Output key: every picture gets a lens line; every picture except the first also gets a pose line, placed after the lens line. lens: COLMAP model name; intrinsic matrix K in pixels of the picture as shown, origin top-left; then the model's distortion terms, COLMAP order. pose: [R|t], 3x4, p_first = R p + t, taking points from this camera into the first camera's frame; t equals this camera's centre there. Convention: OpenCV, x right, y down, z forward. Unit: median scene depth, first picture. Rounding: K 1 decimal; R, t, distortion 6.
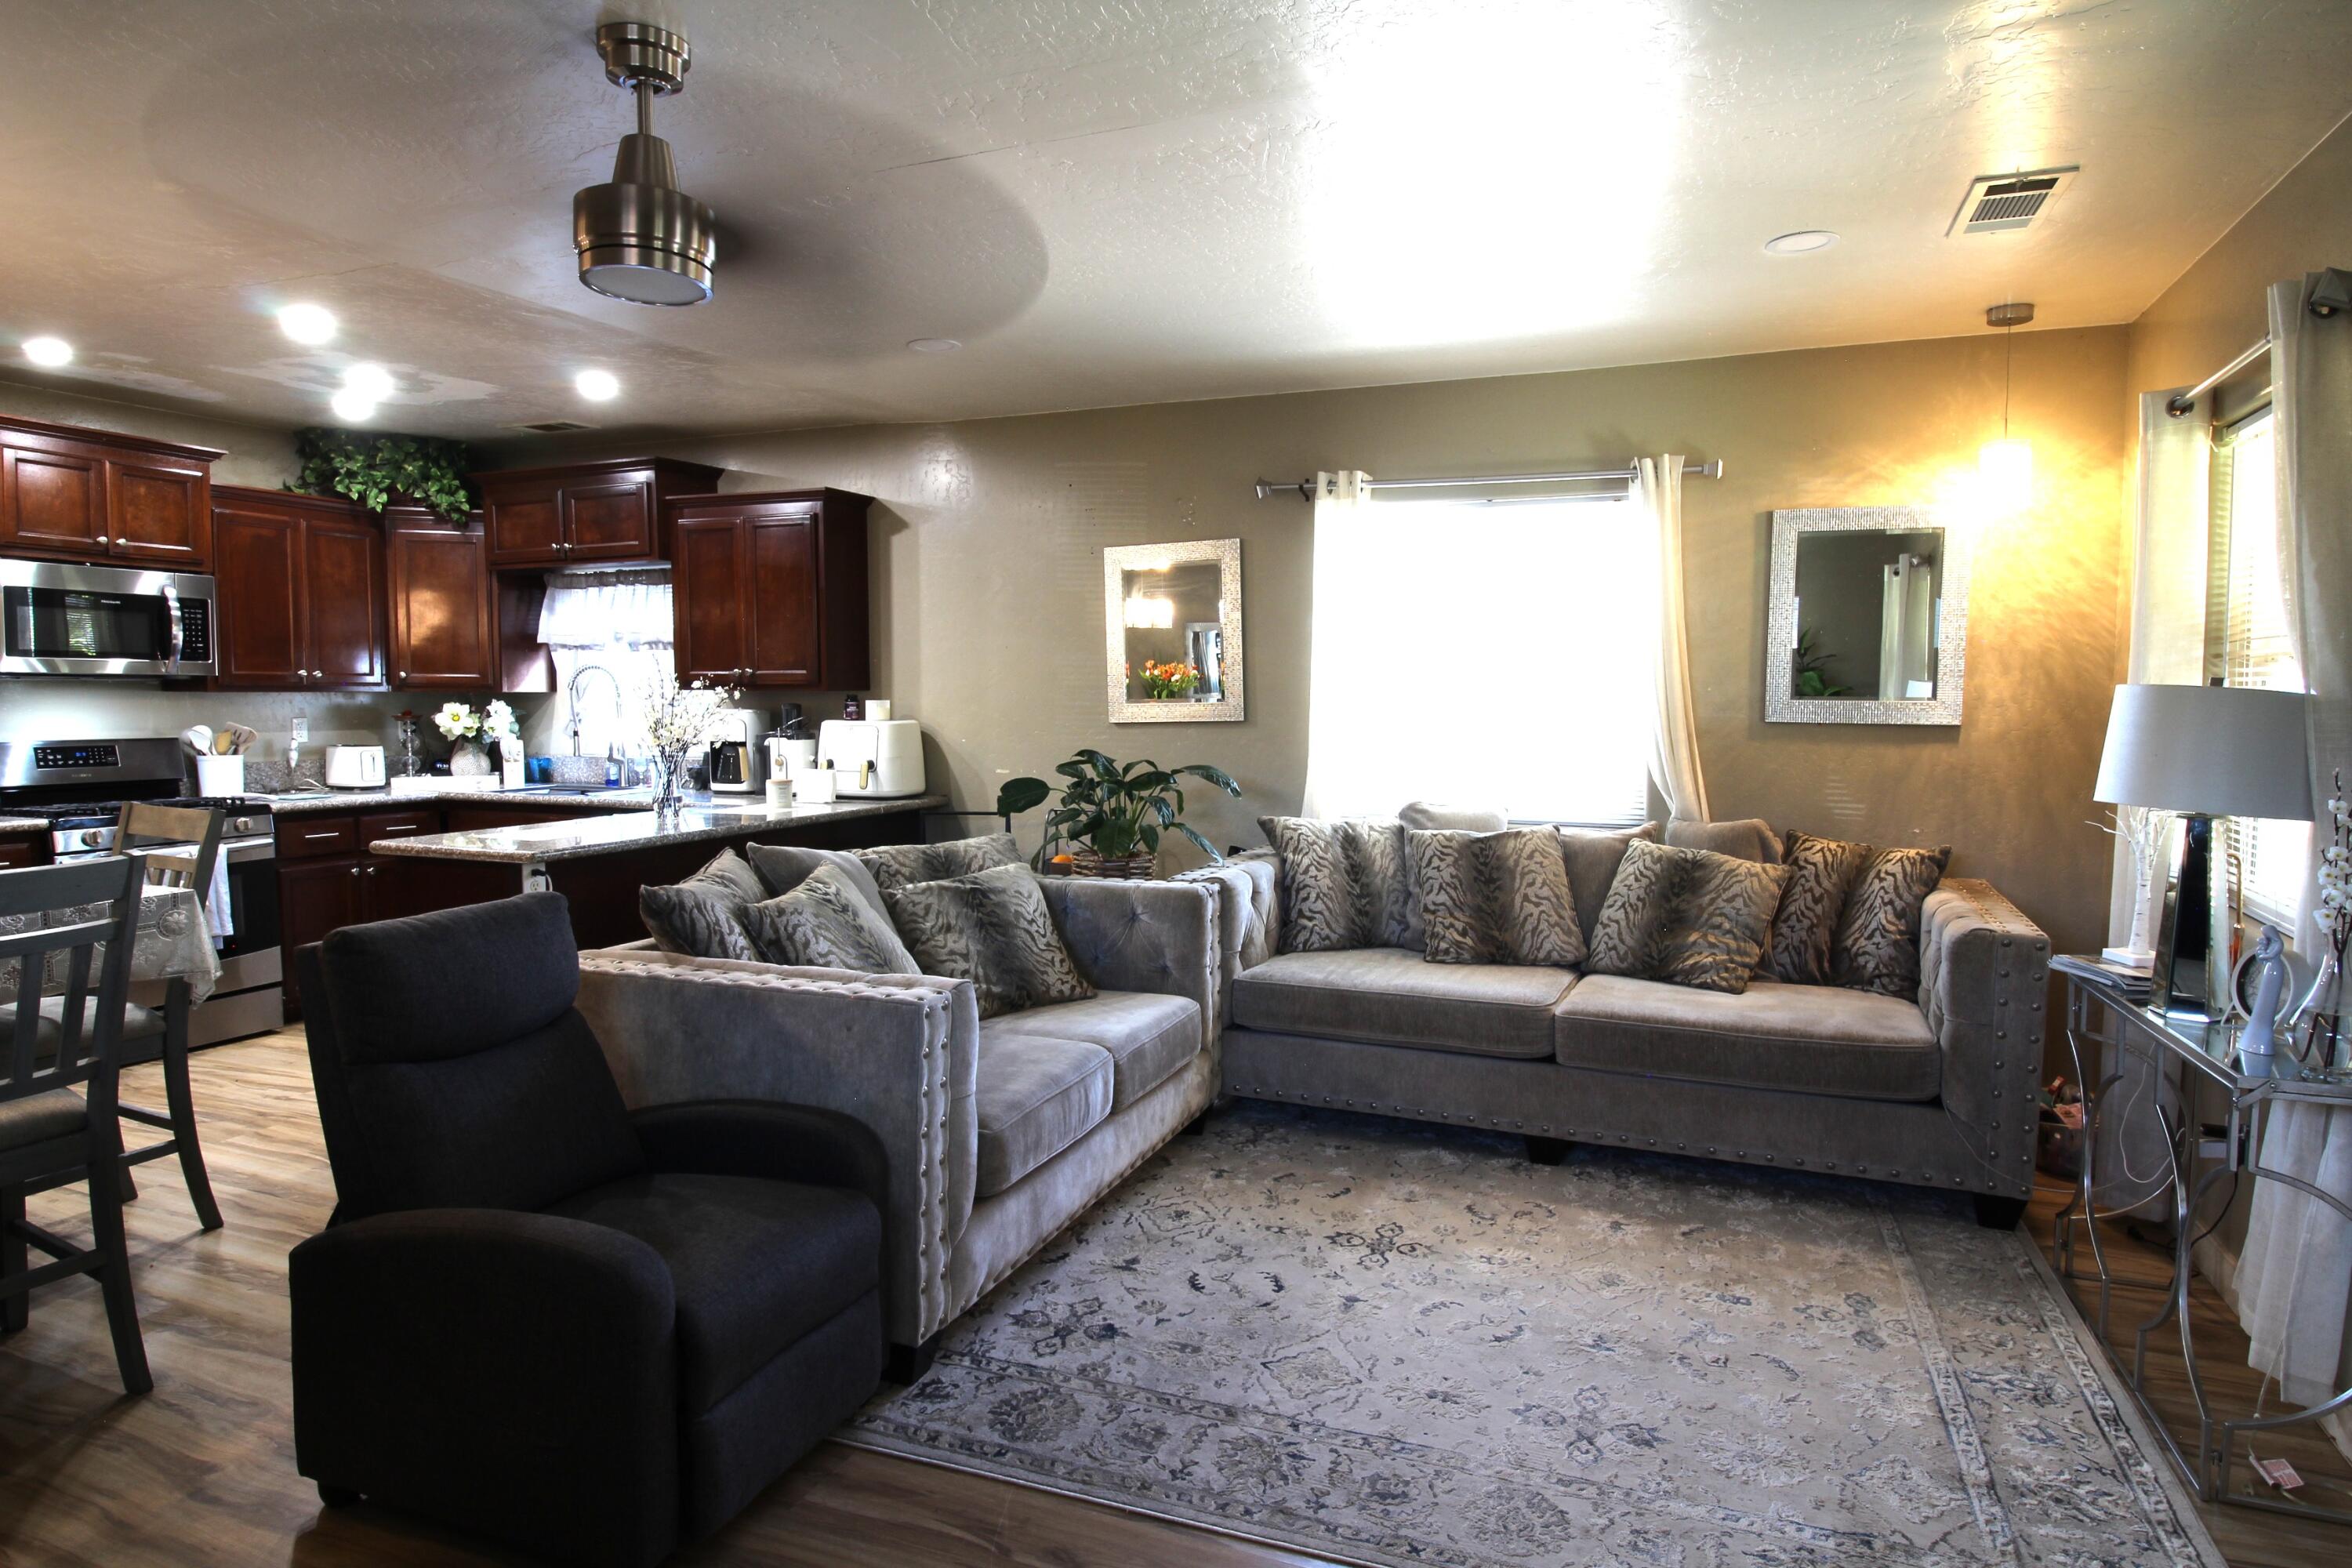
lens RADIAL K [[1333.7, 0, 1192.8], [0, 1333.7, 772.3], [0, 0, 1]] dist [0.012598, -0.015216]
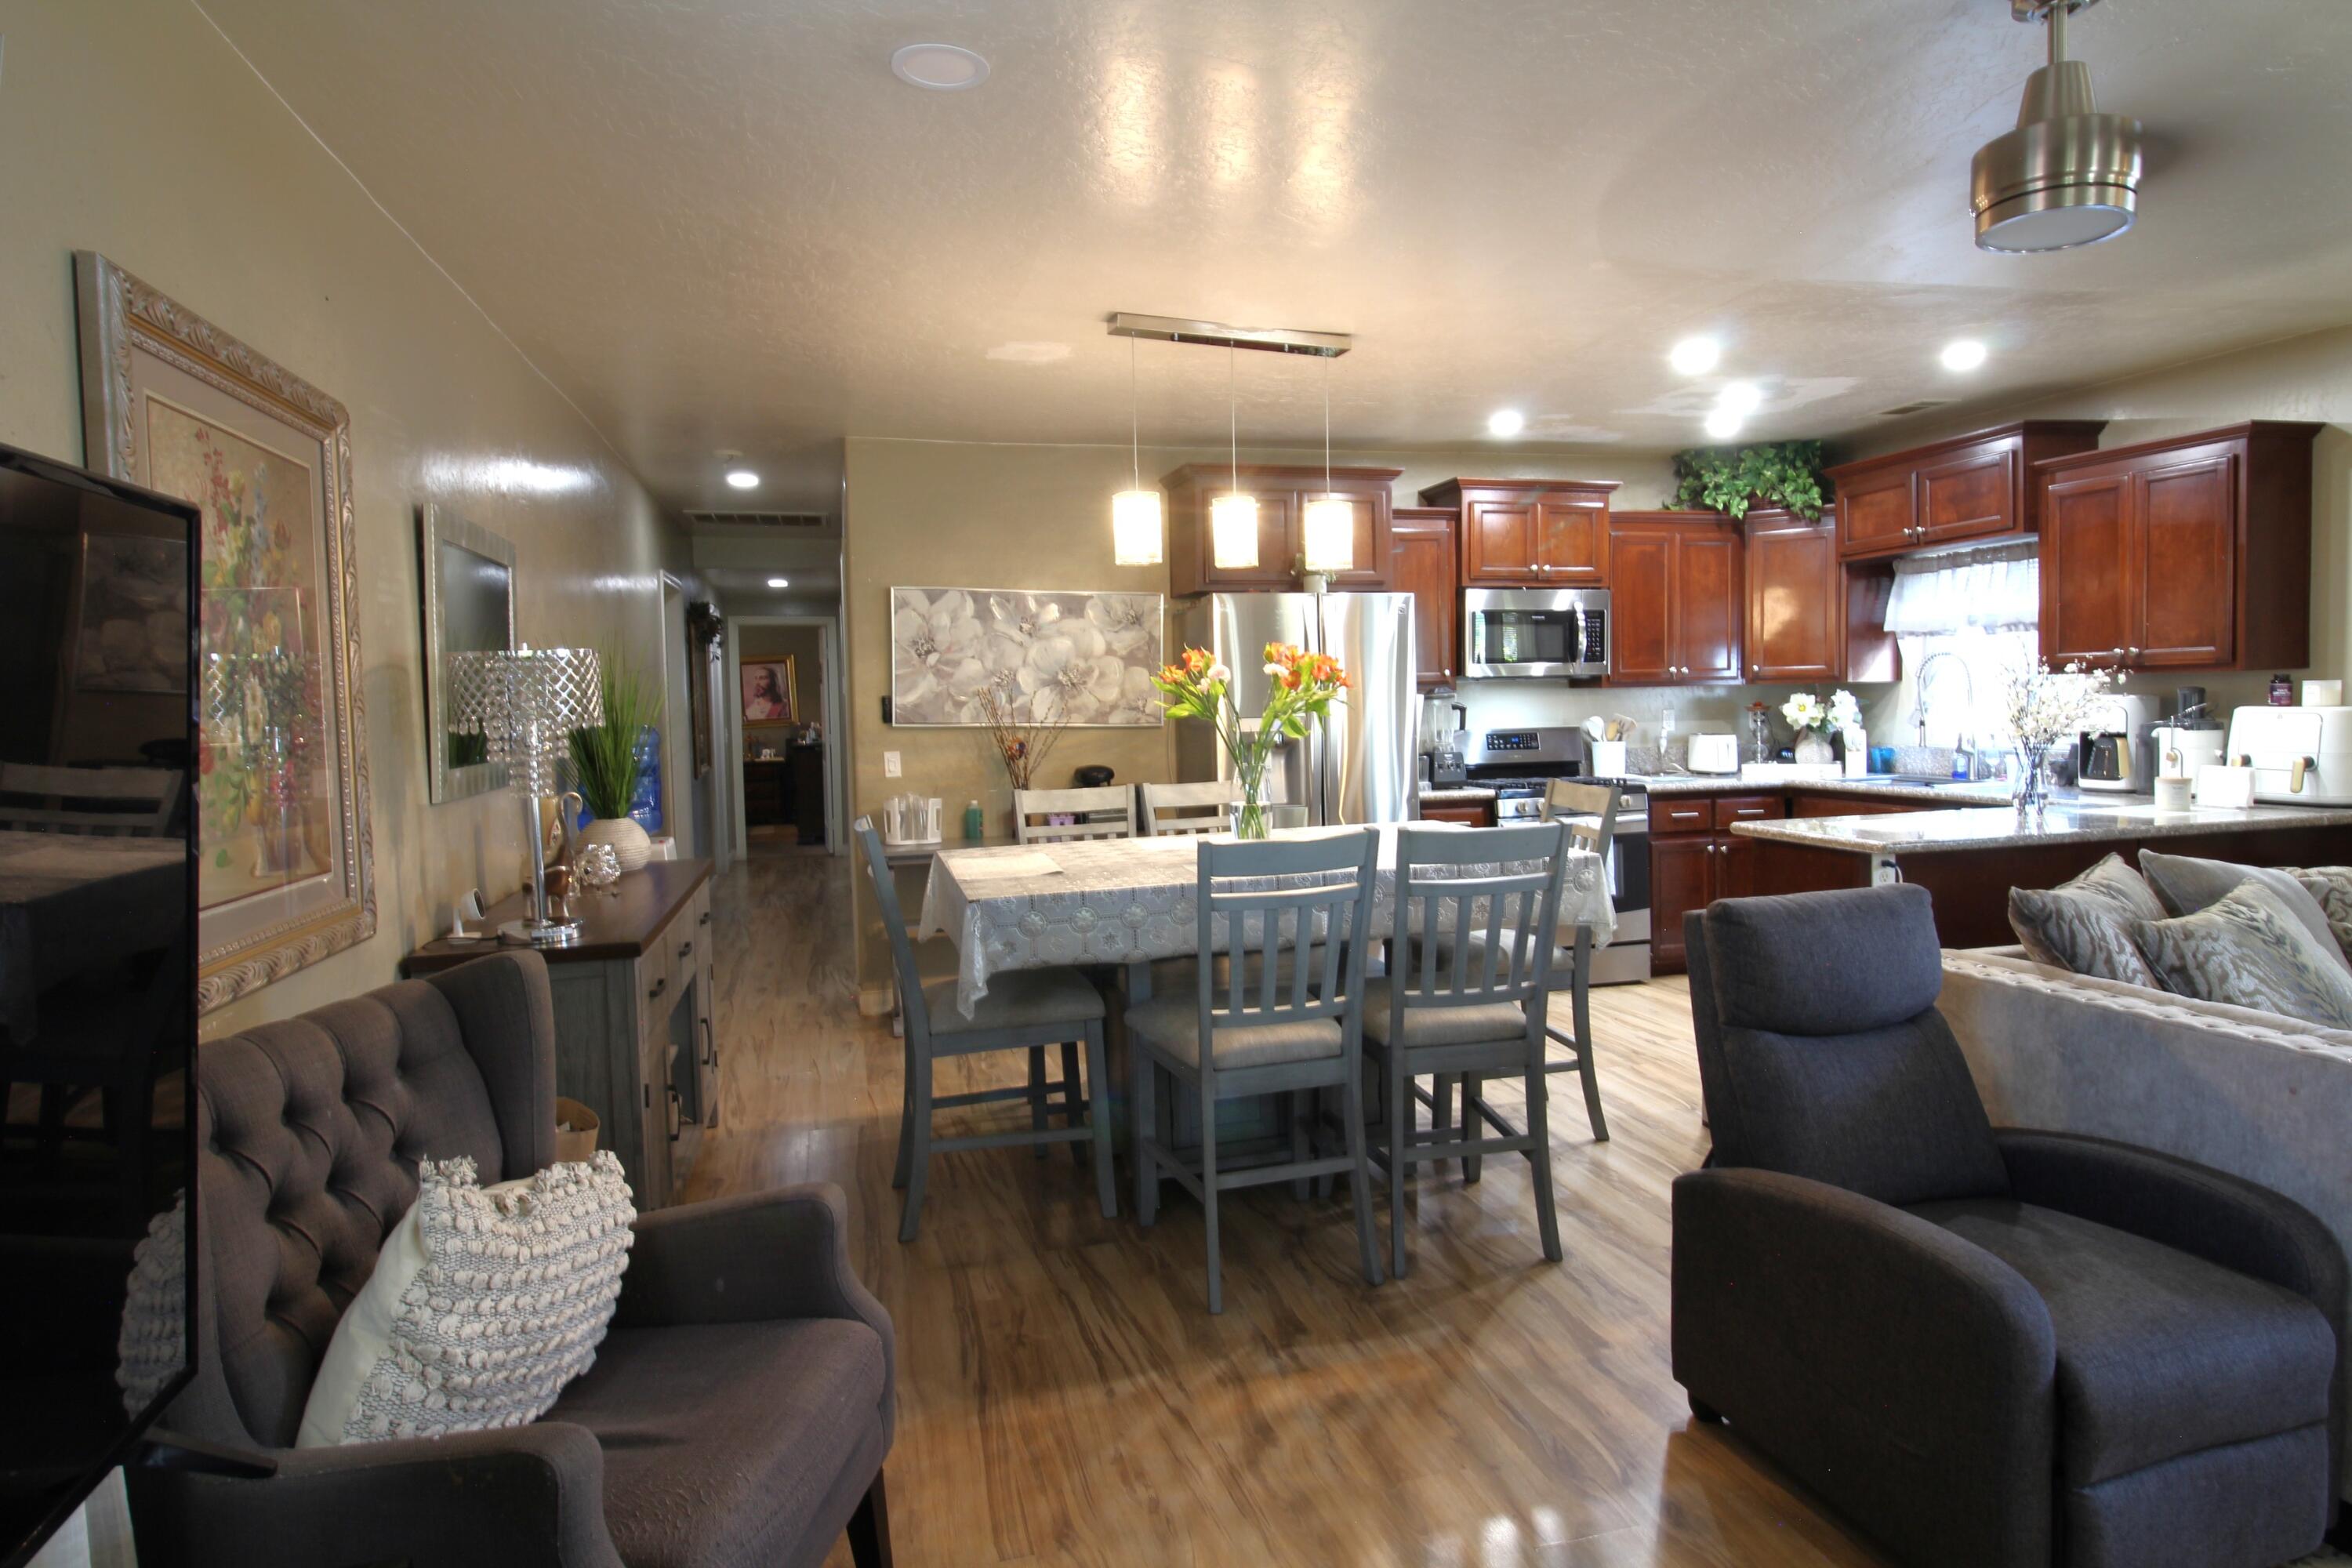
lens RADIAL K [[1333.7, 0, 1194.3], [0, 1333.7, 772.4], [0, 0, 1]] dist [0.012598, -0.015216]
pose [[0.605912, 0.028803, -0.795010, -0.015724], [-0.022755, 0.999563, 0.018872, 0.000456], [0.795206, 0.006656, 0.606302, -0.006715]]
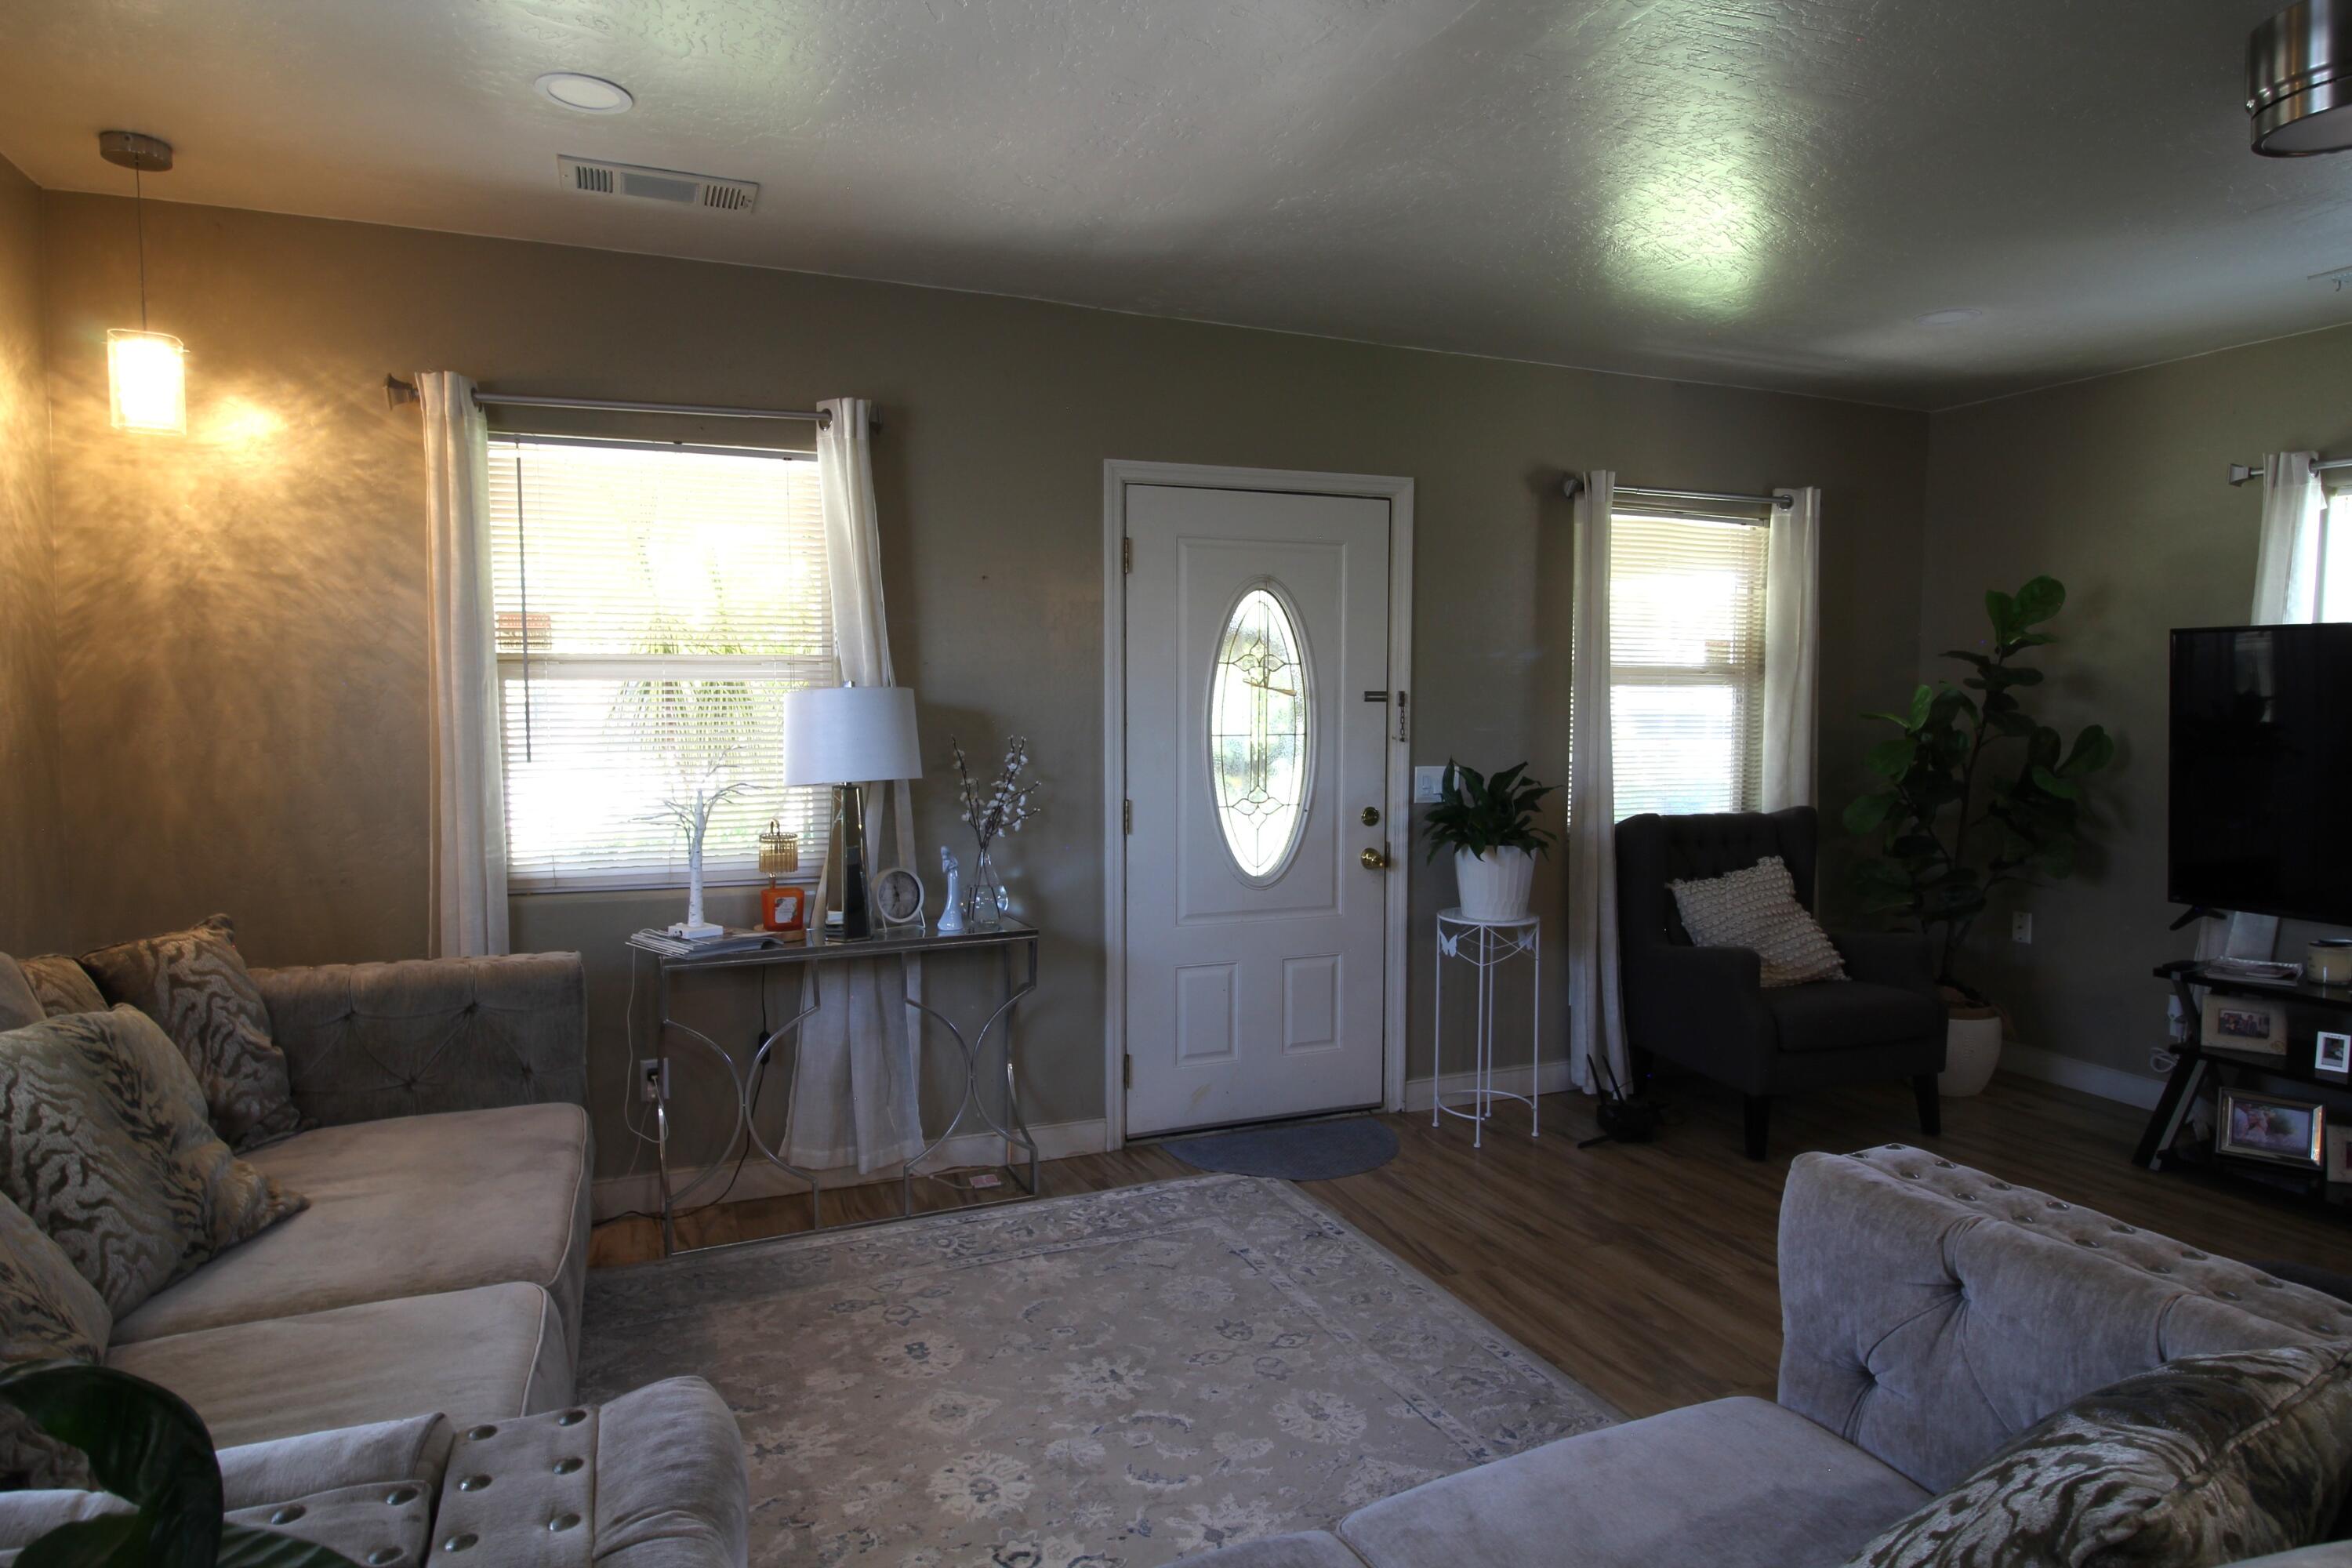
lens RADIAL K [[1333.7, 0, 1192.6], [0, 1333.7, 770.5], [0, 0, 1]] dist [0.012598, -0.015216]
pose [[-0.700613, -0.049409, 0.711828, -0.261626], [0.039040, 0.993451, 0.107381, -0.069472], [-0.712472, 0.103022, -0.694096, 1.037158]]
